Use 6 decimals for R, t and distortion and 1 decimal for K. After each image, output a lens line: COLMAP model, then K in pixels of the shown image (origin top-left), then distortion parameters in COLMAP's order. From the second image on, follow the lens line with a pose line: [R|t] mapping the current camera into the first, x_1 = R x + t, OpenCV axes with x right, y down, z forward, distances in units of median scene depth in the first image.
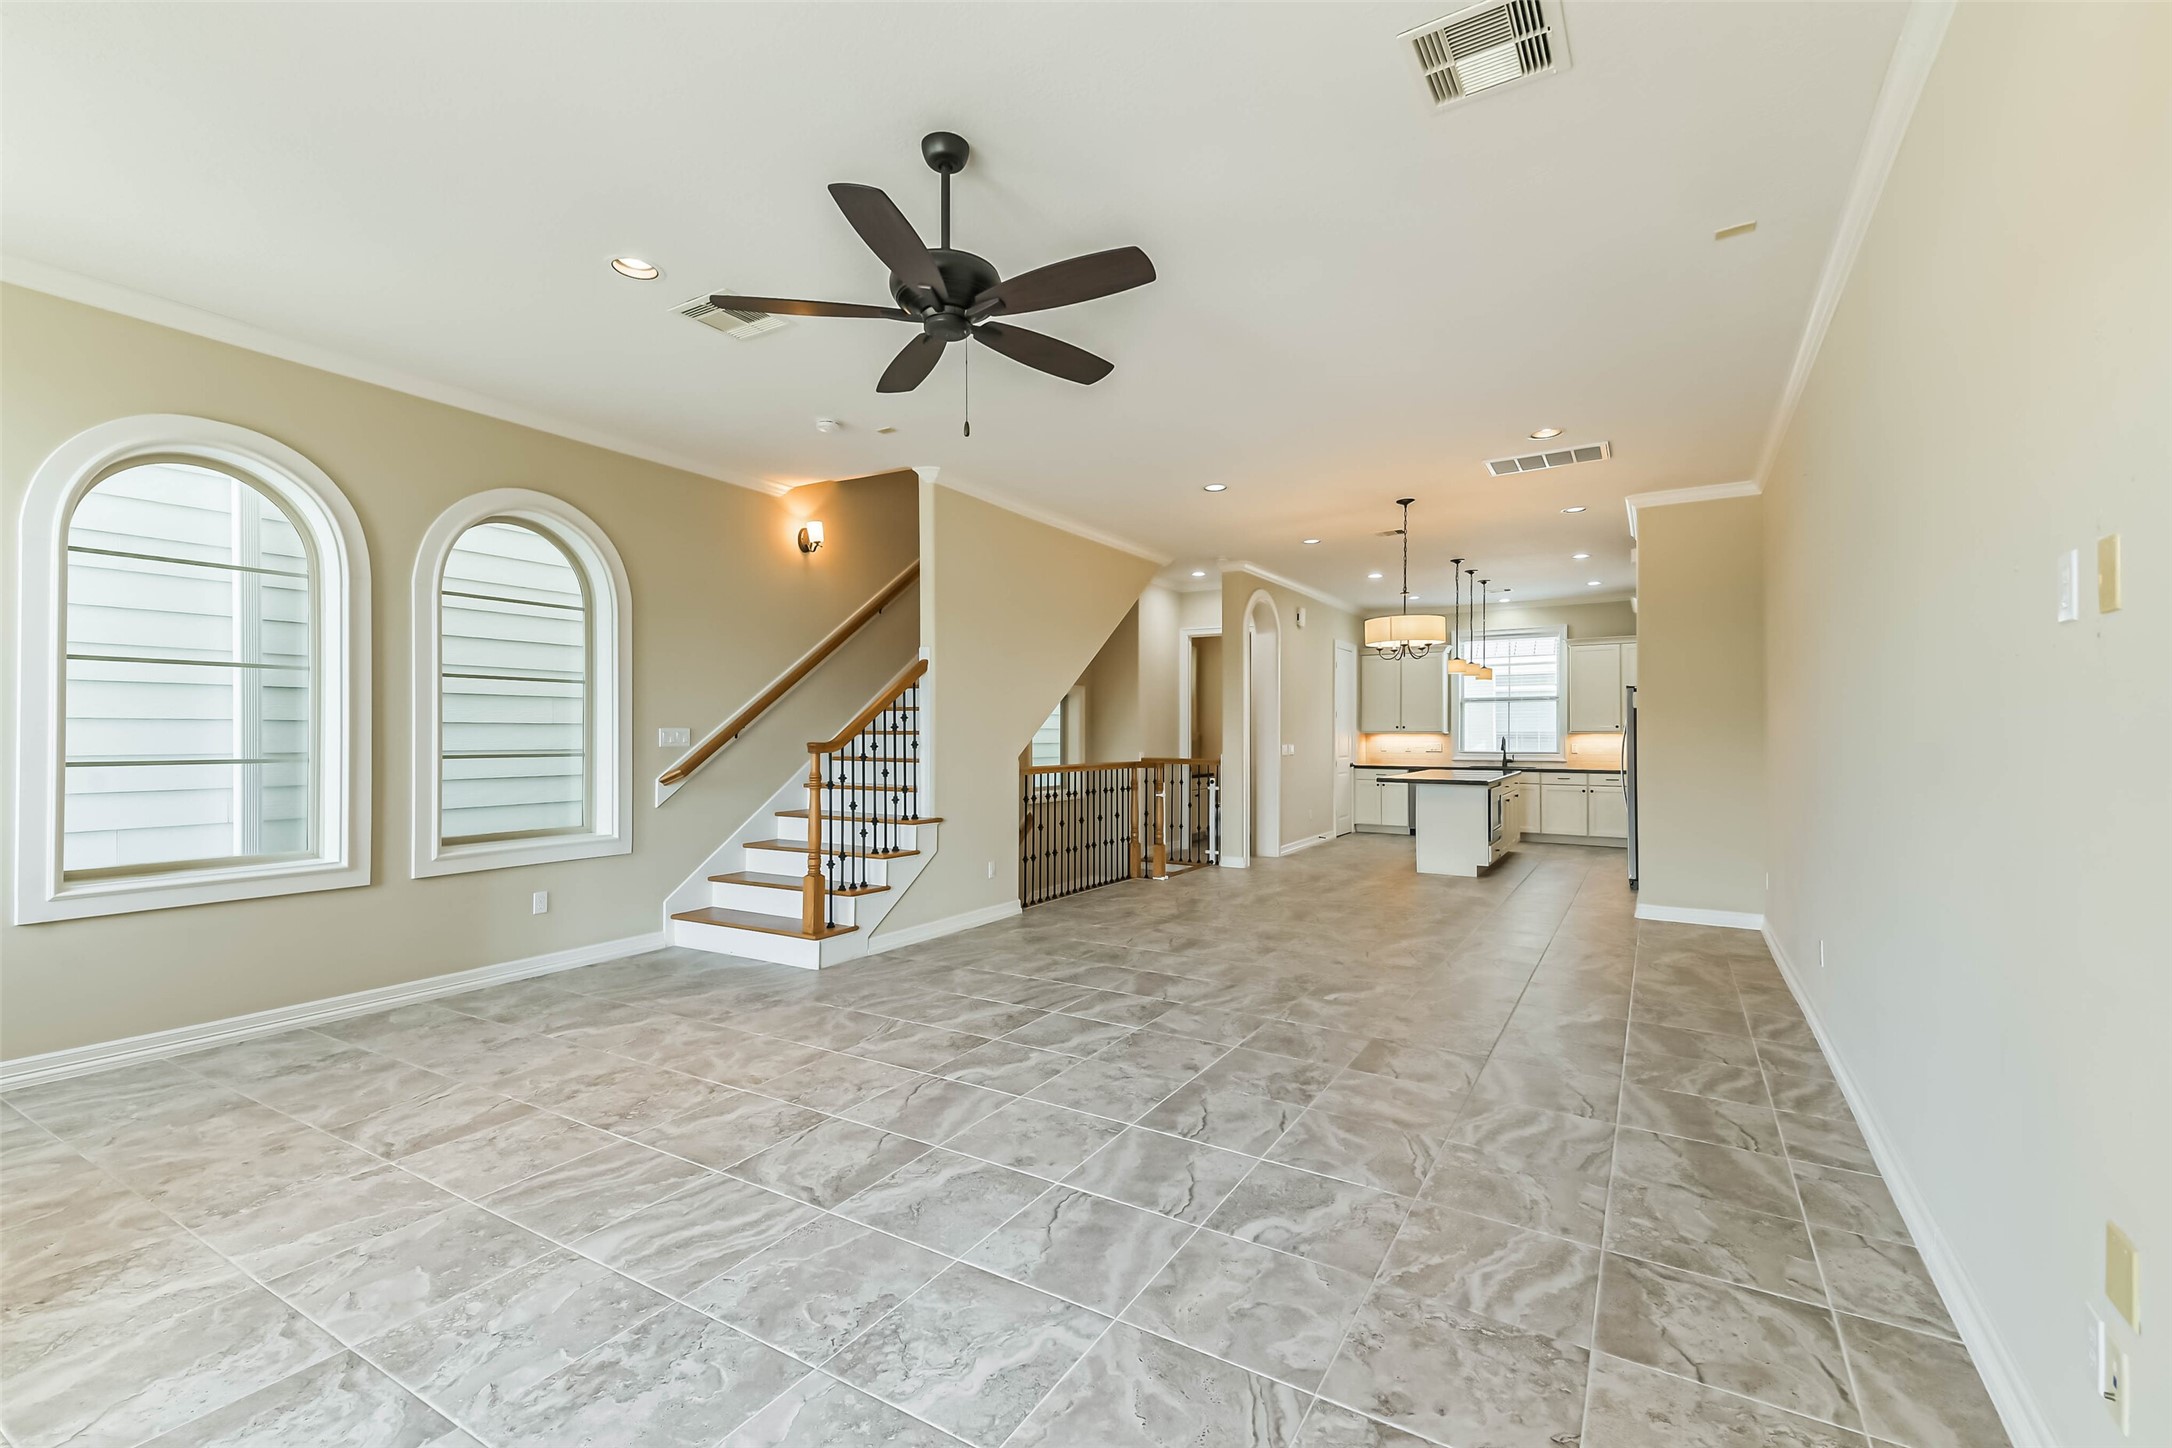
lens RADIAL K [[957.3, 0, 1057.1], [0, 957.3, 716.1], [0, 0, 1]] dist [0.056798, -0.010940]
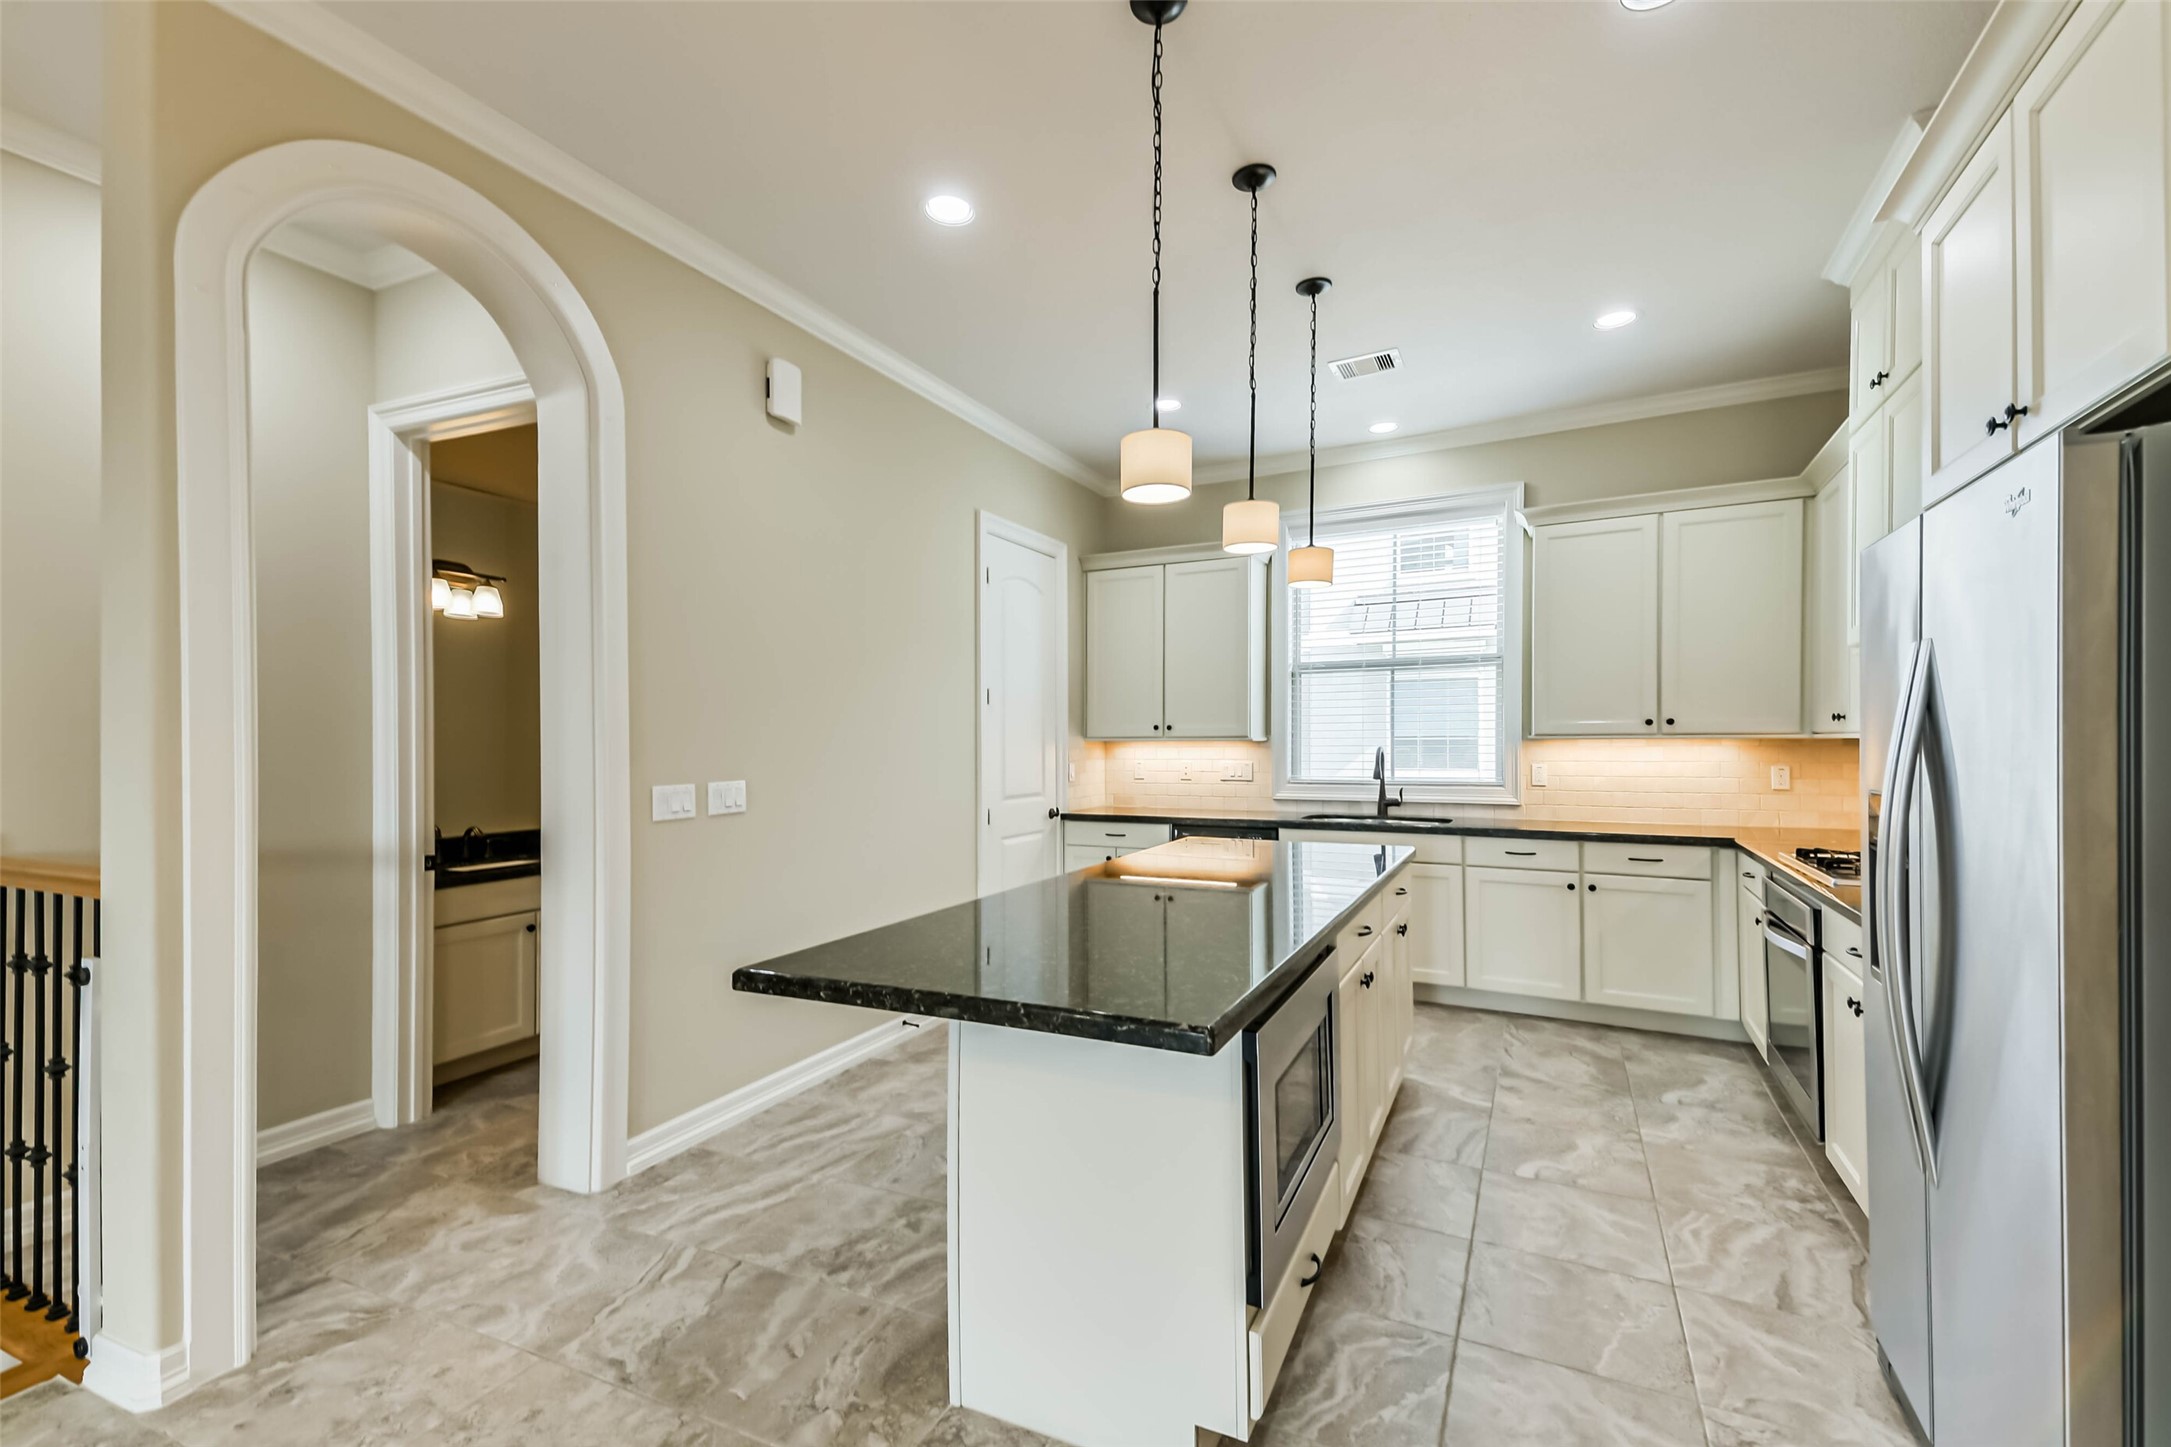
lens RADIAL K [[956.9, 0, 1081.7], [0, 956.9, 740.8], [0, 0, 1]] dist [0.056798, -0.010940]
pose [[0.995040, -0.007092, 0.099225, 0.789899], [0.005298, 0.999818, 0.018341, 0.025898], [-0.099337, -0.017725, 0.994896, 1.621387]]
